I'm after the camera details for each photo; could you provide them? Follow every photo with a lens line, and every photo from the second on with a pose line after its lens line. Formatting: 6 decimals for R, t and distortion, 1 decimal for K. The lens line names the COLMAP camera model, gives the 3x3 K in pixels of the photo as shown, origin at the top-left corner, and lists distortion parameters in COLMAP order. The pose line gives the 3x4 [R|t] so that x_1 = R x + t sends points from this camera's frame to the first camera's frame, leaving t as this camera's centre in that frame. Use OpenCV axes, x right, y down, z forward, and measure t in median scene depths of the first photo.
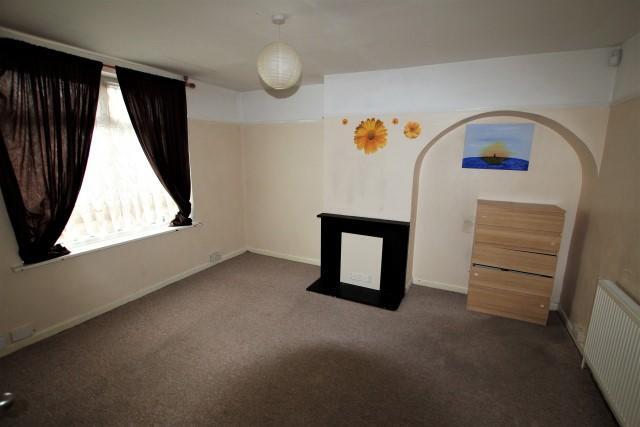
lens RADIAL K [[300.5, 0, 331.1], [0, 300.5, 215.7], [0, 0, 1]] dist [-0.024778, 0.000161]
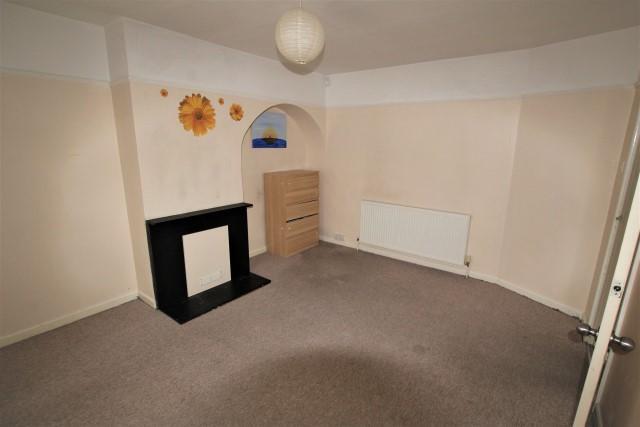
lens RADIAL K [[300.5, 0, 331.1], [0, 300.5, 215.7], [0, 0, 1]] dist [-0.024778, 0.000161]
pose [[0.196885, -0.248506, 0.948410, -0.687513], [0.188509, 0.958890, 0.212118, -0.099365], [-0.962133, 0.137021, 0.235637, 0.478445]]
